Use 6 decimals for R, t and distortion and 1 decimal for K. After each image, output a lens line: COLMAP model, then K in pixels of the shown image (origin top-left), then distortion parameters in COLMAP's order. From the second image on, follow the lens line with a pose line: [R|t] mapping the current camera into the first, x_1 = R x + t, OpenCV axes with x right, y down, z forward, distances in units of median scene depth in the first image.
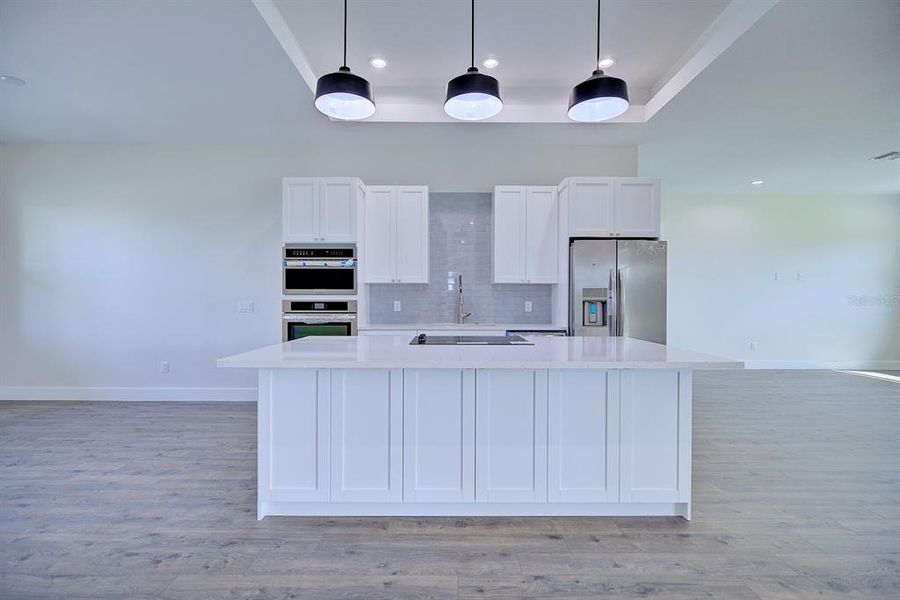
lens RADIAL K [[413.1, 0, 449.4], [0, 413.1, 300.9], [0, 0, 1]] dist [-0.000843, 0.000338]
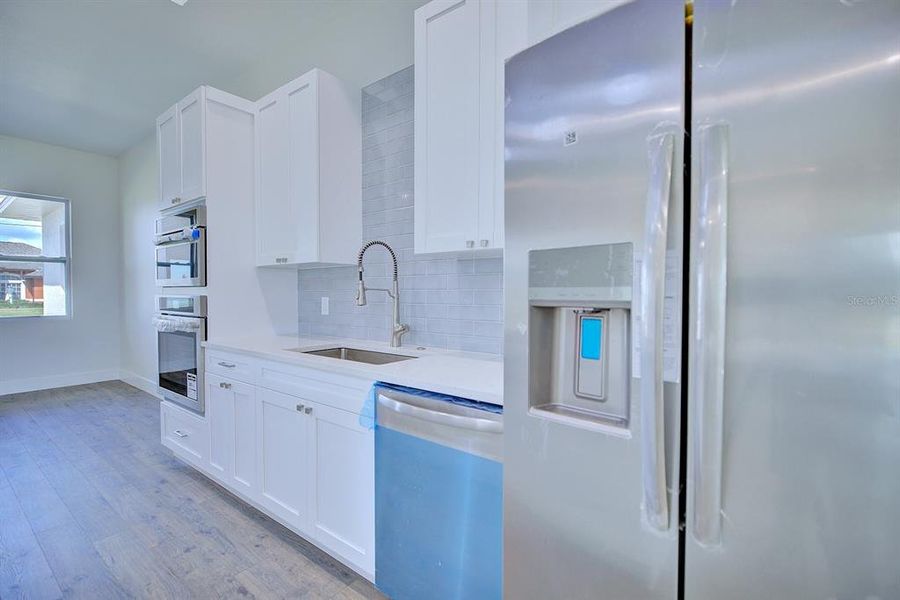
lens RADIAL K [[413.1, 0, 449.5], [0, 413.1, 296.3], [0, 0, 1]] dist [-0.000843, 0.000338]
pose [[0.794829, 0.004017, -0.606820, 0.408813], [0.000723, 0.999971, 0.007568, -0.006003], [0.606833, -0.006454, 0.794803, 0.743276]]
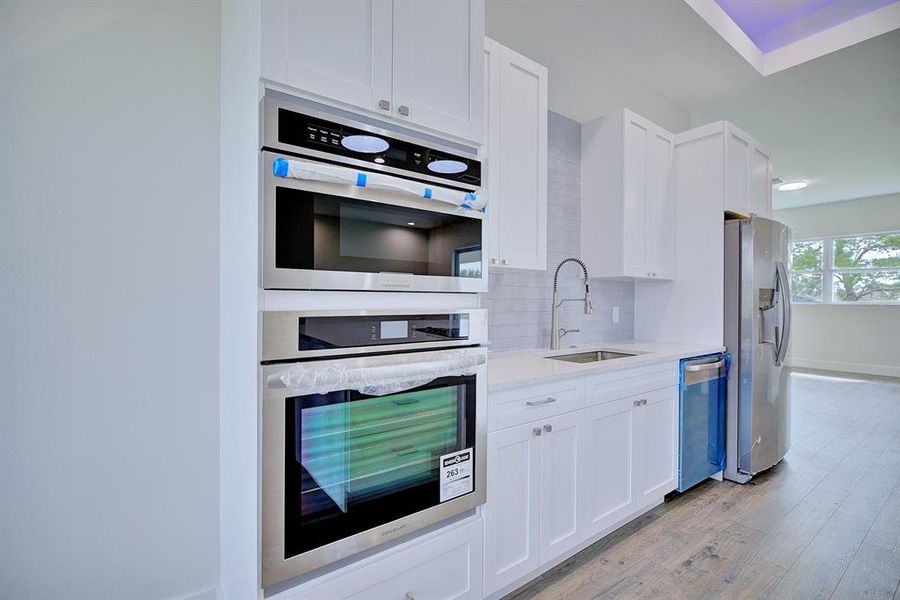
lens RADIAL K [[413.1, 0, 448.0], [0, 413.1, 301.8], [0, 0, 1]] dist [-0.000843, 0.000338]
pose [[0.795420, -0.000201, 0.606058, -0.466193], [-0.001527, 0.999996, 0.002337, -0.008714], [-0.606056, -0.002784, 0.795417, 0.735634]]
